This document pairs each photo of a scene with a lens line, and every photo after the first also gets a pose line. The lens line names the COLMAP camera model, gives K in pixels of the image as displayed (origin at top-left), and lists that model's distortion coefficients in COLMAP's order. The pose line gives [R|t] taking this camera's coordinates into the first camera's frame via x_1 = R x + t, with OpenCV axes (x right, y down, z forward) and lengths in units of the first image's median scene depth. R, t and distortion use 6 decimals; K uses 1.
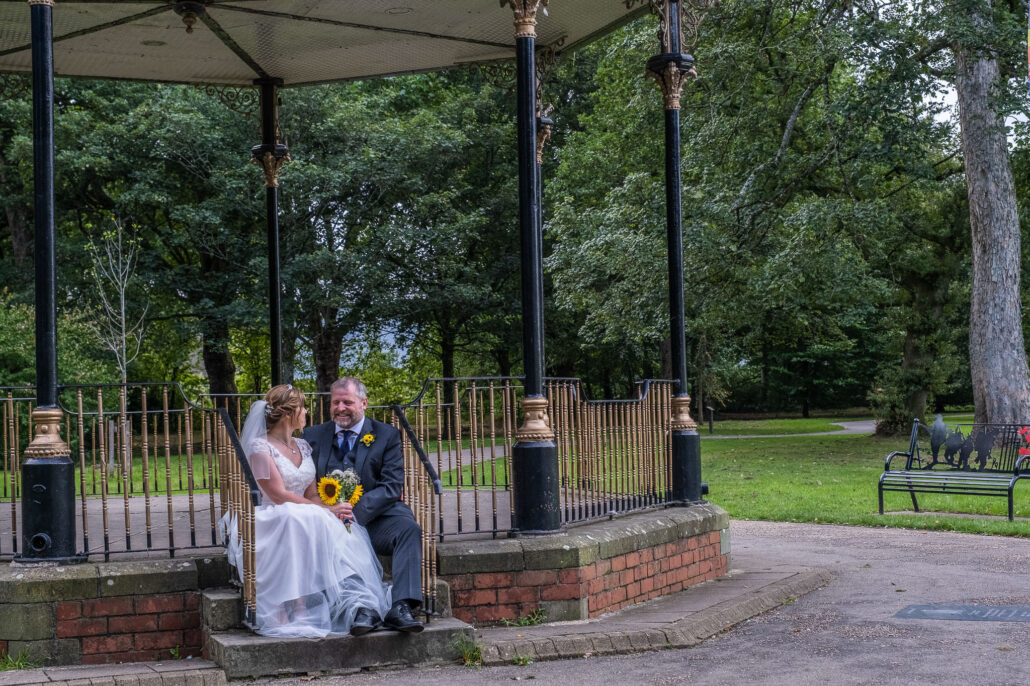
lens RADIAL K [[1629.1, 0, 514.7], [0, 1629.1, 342.2], [0, 0, 1]] dist [0.055429, 0.000000]
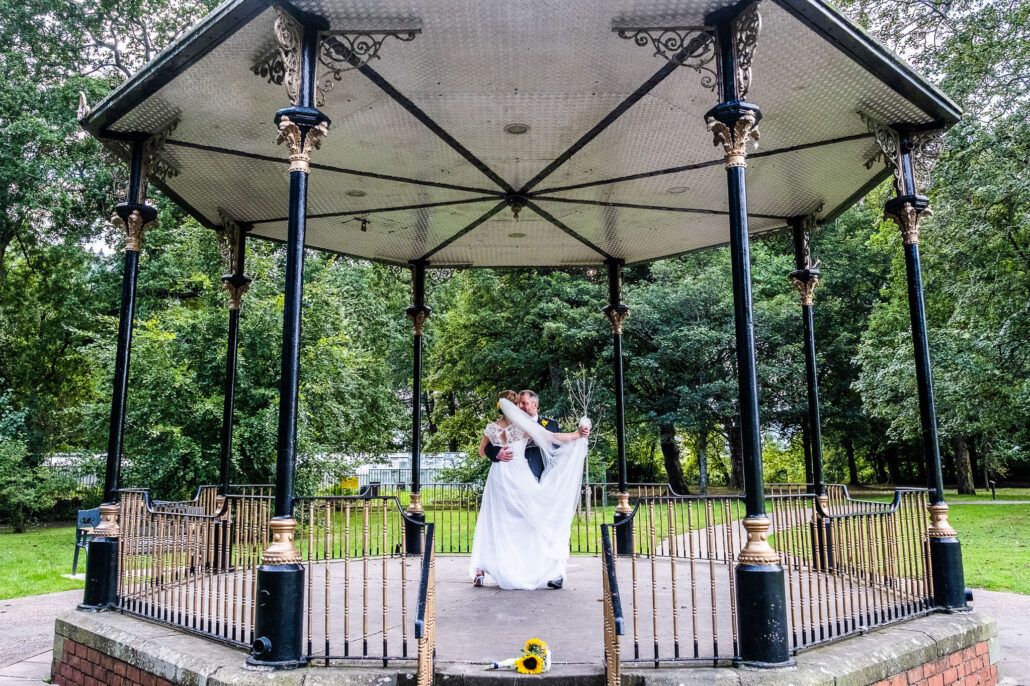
lens RADIAL K [[838.6, 0, 510.8], [0, 838.6, 300.5], [0, 0, 1]] dist [-0.025795, -0.001508]
pose [[0.919816, -0.057789, -0.388072, 0.063057], [-0.003456, 0.987862, -0.155296, -0.013264], [0.392336, 0.144185, 0.908451, 0.371298]]
